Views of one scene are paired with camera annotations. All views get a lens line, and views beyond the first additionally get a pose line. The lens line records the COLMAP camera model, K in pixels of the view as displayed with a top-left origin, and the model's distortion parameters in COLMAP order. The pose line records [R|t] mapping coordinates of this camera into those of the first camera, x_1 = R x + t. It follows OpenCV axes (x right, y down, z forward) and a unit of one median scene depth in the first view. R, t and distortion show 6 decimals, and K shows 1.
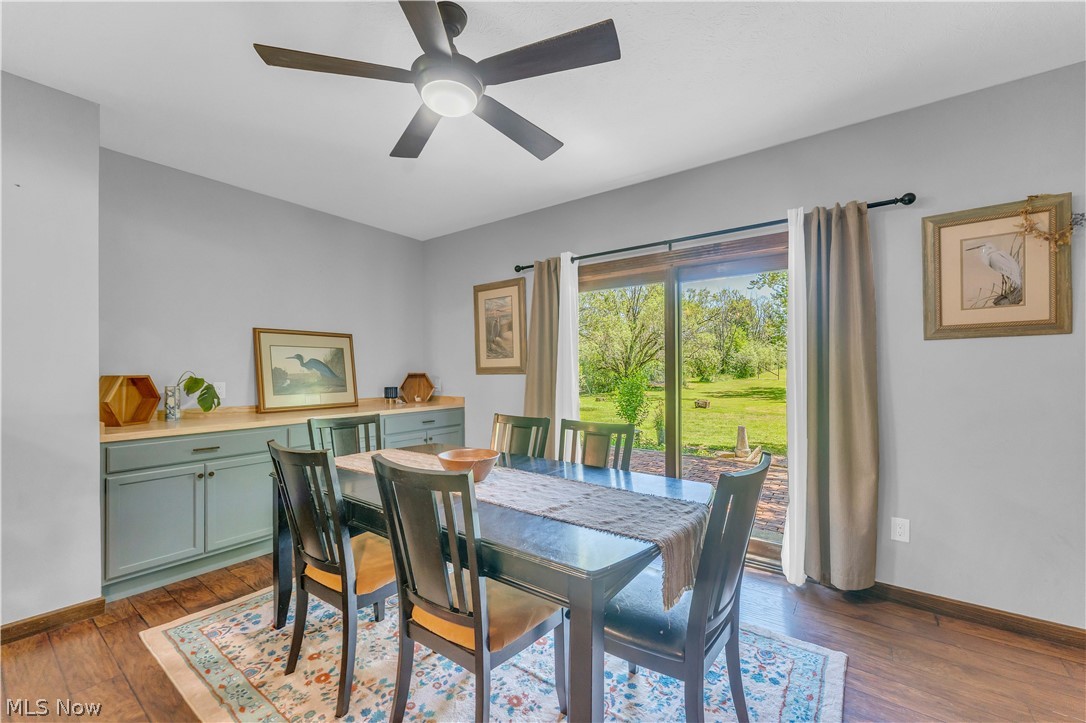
lens RADIAL K [[440.0, 0, 536.2], [0, 440.0, 365.4], [0, 0, 1]] dist [-0.004811, 0.000359]
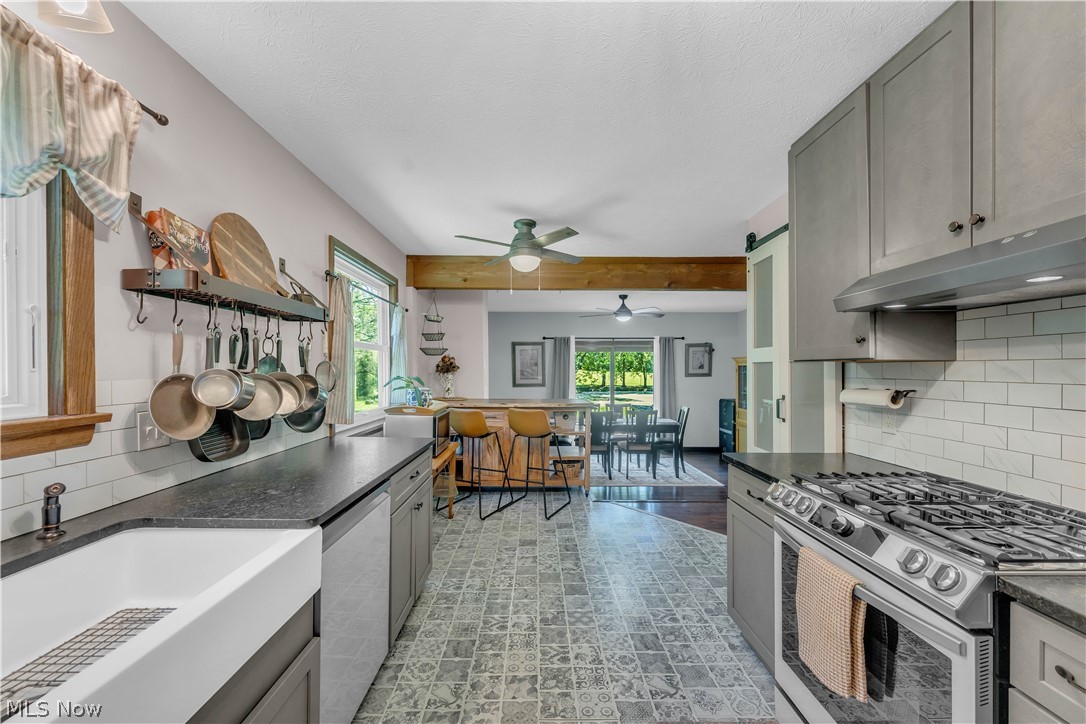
lens RADIAL K [[440.0, 0, 540.0], [0, 440.0, 367.9], [0, 0, 1]] dist [-0.004811, 0.000359]
pose [[0.796131, 0.006861, 0.605085, -2.072214], [-0.006913, 0.999974, -0.002243, -0.105410], [-0.605084, -0.002397, 0.796158, -1.069569]]
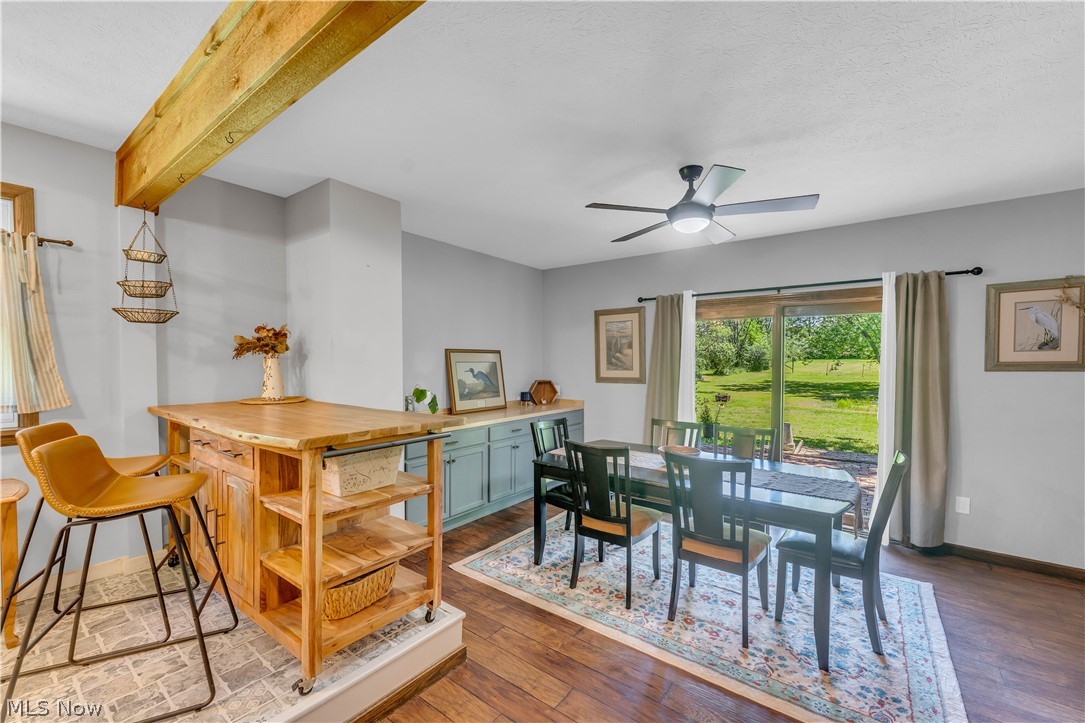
lens RADIAL K [[439.6, 0, 532.6], [0, 439.6, 366.0], [0, 0, 1]] dist [-0.004811, 0.000359]
pose [[0.999724, 0.005993, -0.022734, -0.485155], [-0.005449, 0.999699, 0.023912, -0.091470], [0.022870, -0.023782, 0.999456, -0.395077]]
